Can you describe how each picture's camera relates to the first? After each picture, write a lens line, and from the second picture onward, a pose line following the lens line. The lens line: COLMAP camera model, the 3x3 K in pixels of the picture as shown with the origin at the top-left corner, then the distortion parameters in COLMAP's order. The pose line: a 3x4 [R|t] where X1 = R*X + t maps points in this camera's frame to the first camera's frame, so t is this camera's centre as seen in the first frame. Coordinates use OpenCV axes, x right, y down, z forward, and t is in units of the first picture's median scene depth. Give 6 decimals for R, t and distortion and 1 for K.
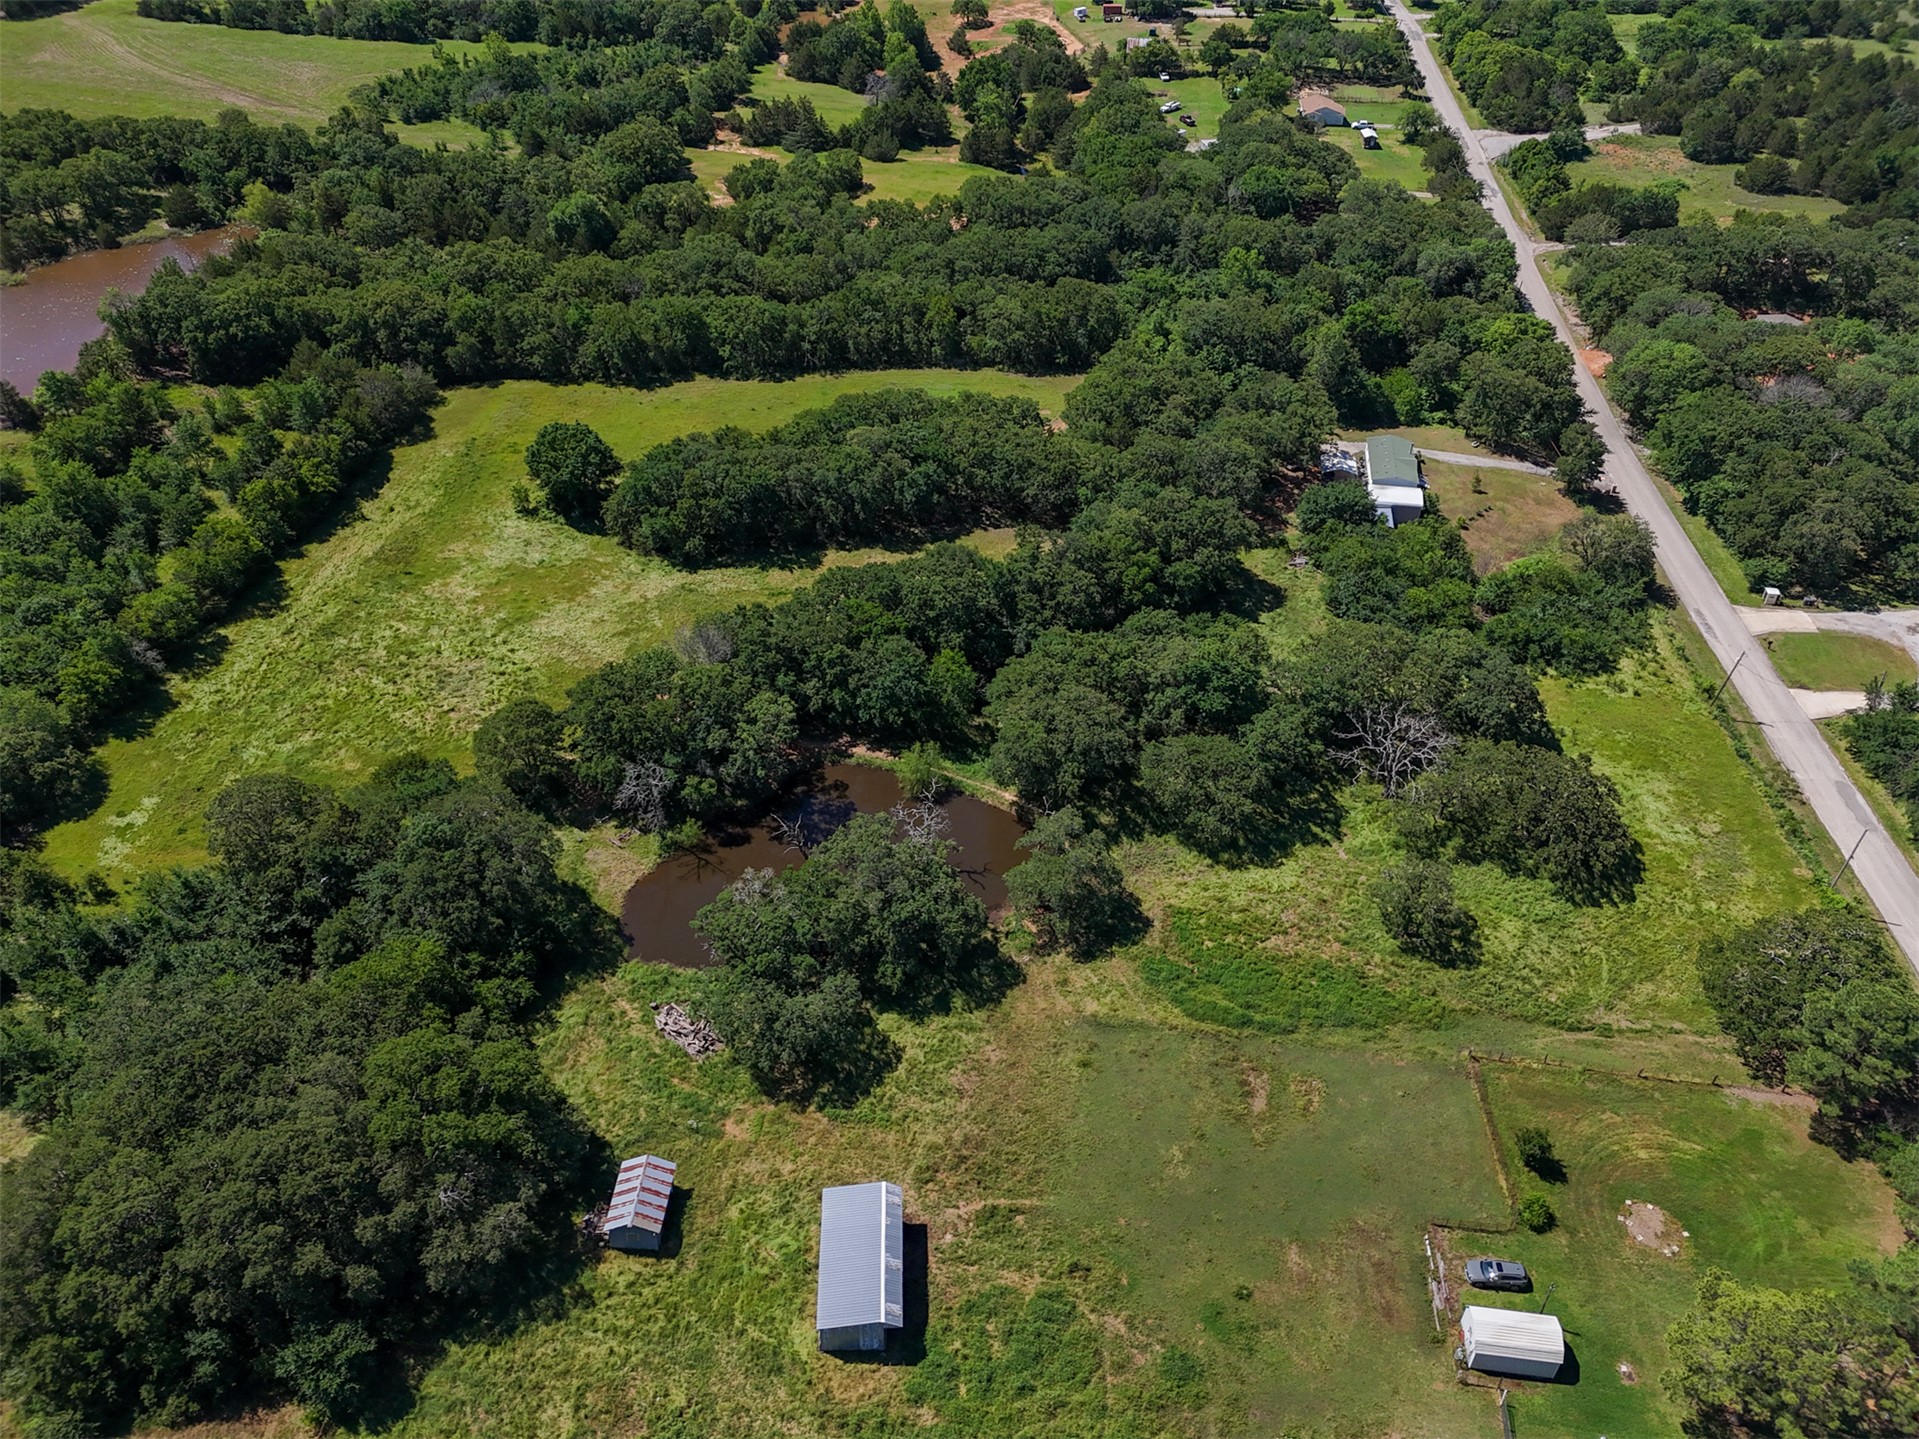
lens RADIAL K [[1413.5, 0, 965.2], [0, 1413.5, 714.7], [0, 0, 1]] dist [0.053313, -0.043594]
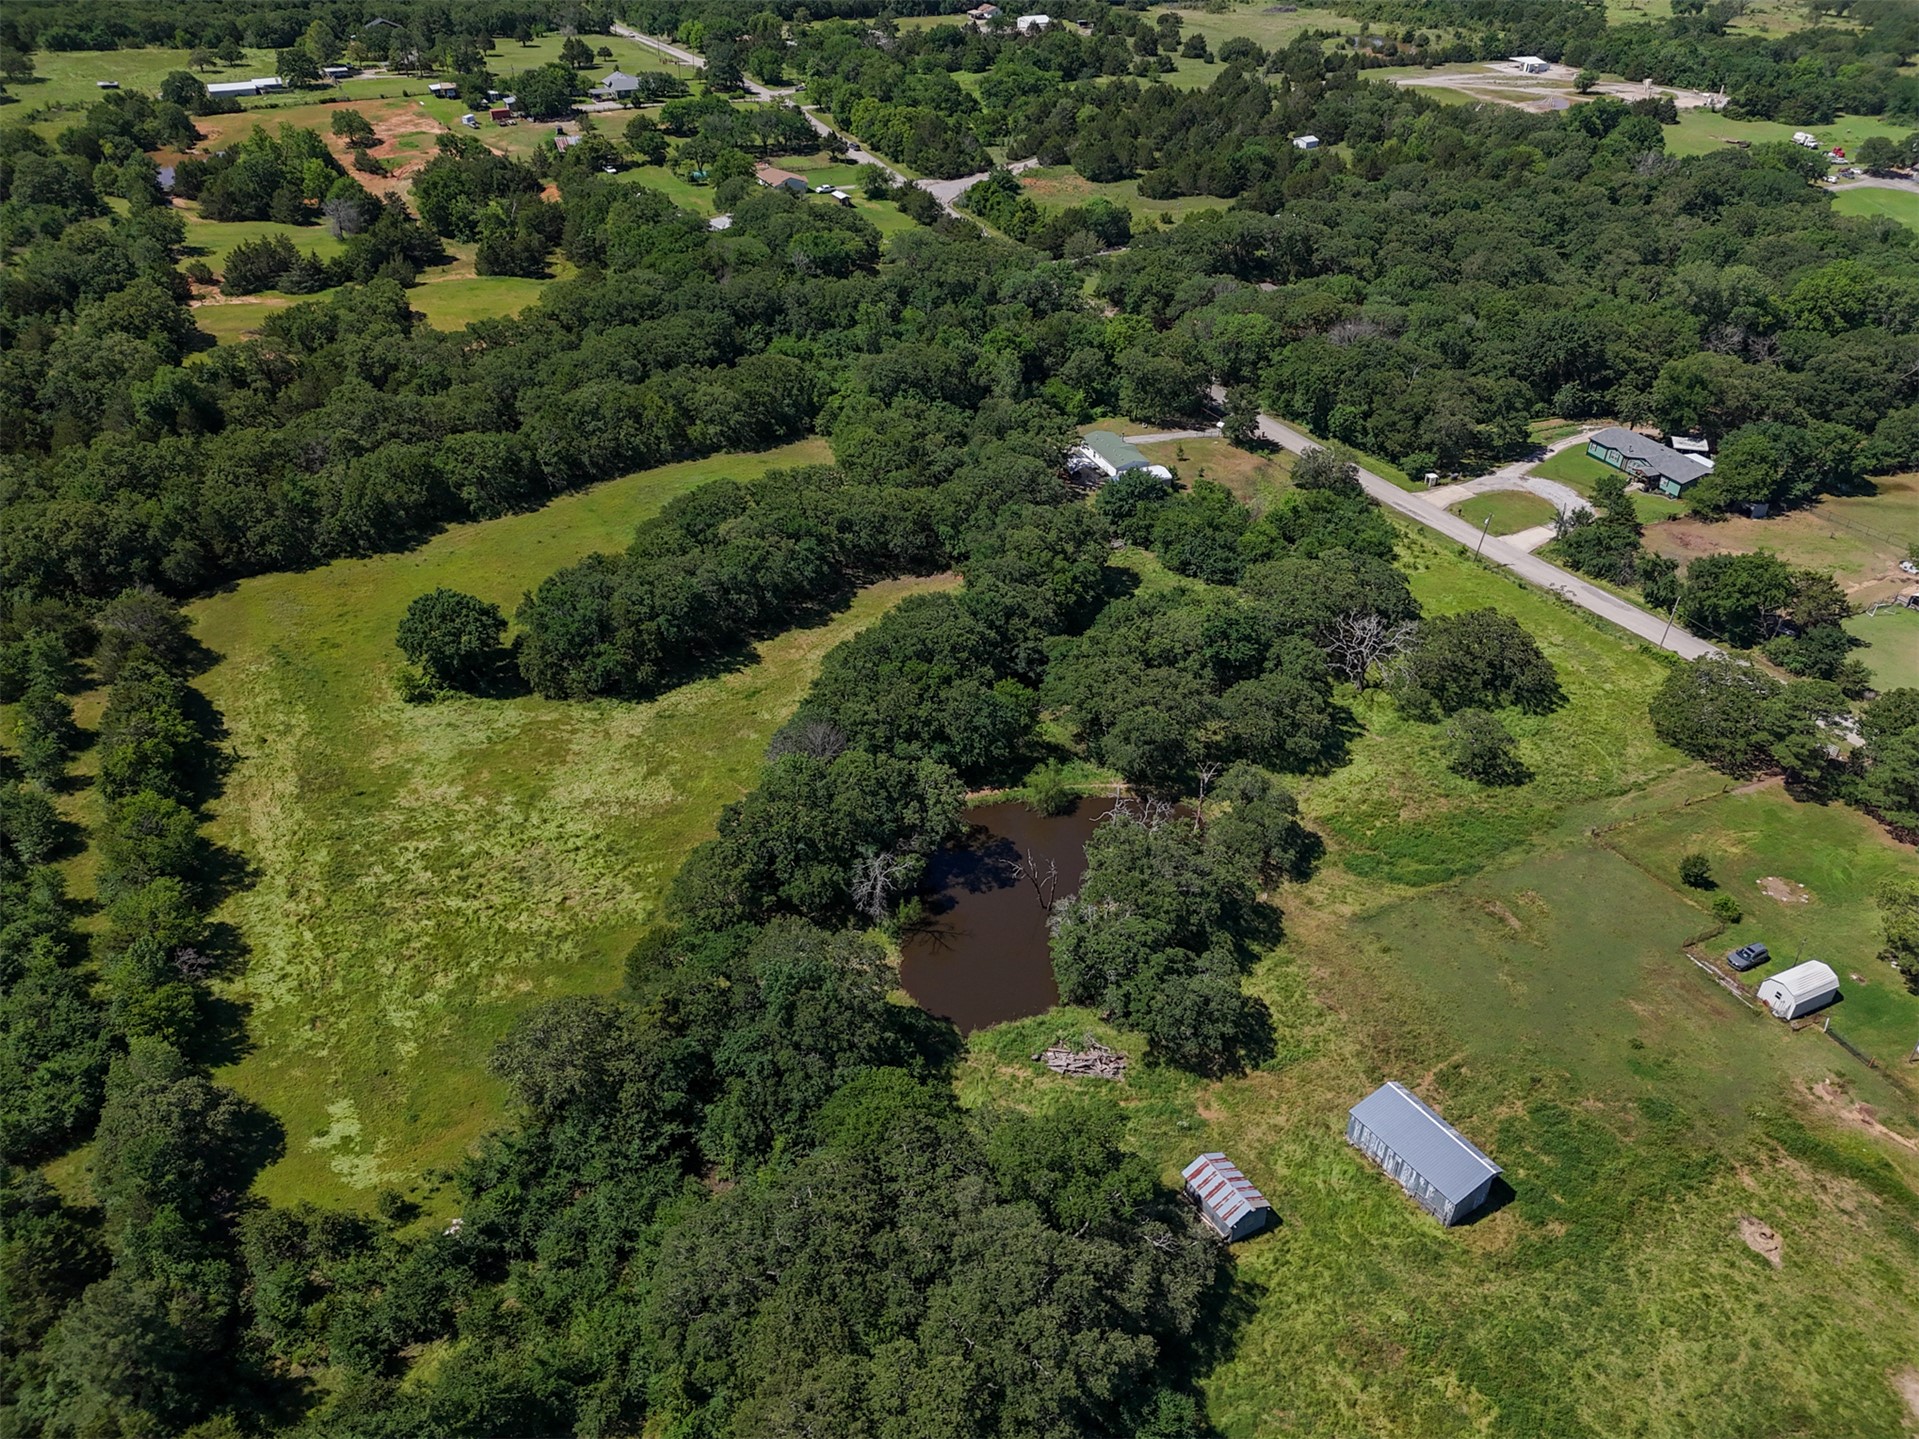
lens RADIAL K [[1413.5, 0, 965.2], [0, 1413.5, 714.7], [0, 0, 1]] dist [0.053313, -0.043594]
pose [[0.847427, -0.294554, 0.441707, -0.438910], [0.316935, 0.948138, 0.024221, -0.047981], [-0.425934, 0.119467, 0.896832, 0.053817]]
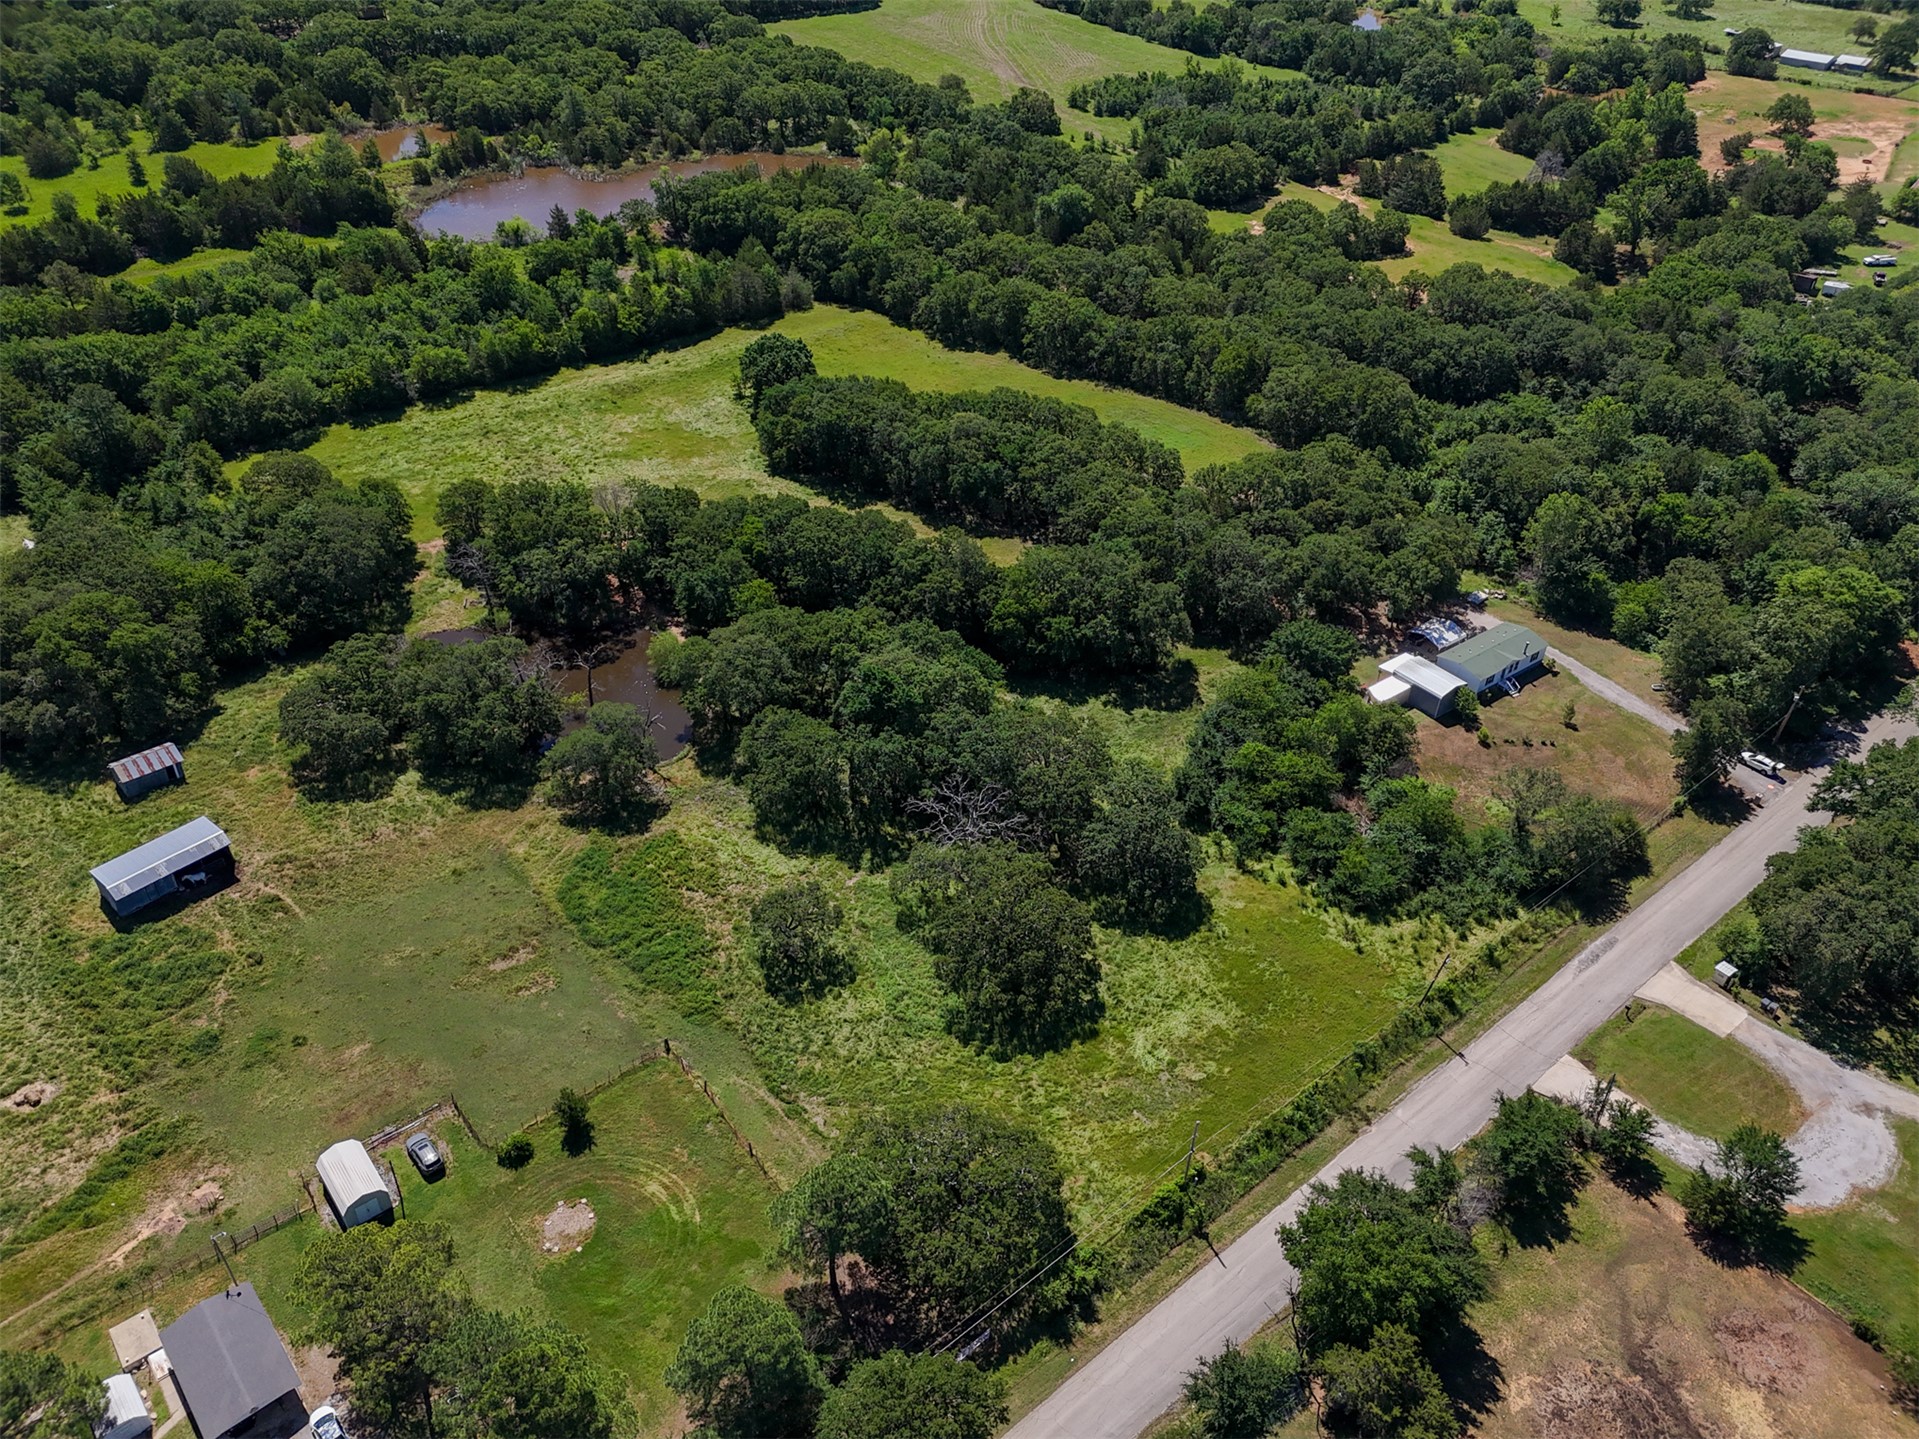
lens RADIAL K [[1413.5, 0, 965.2], [0, 1413.5, 714.7], [0, 0, 1]] dist [0.053313, -0.043594]
pose [[0.718967, 0.412357, -0.559506, 0.661975], [-0.426233, 0.897439, 0.113703, -0.124585], [0.549009, 0.156732, 0.820990, 0.156179]]
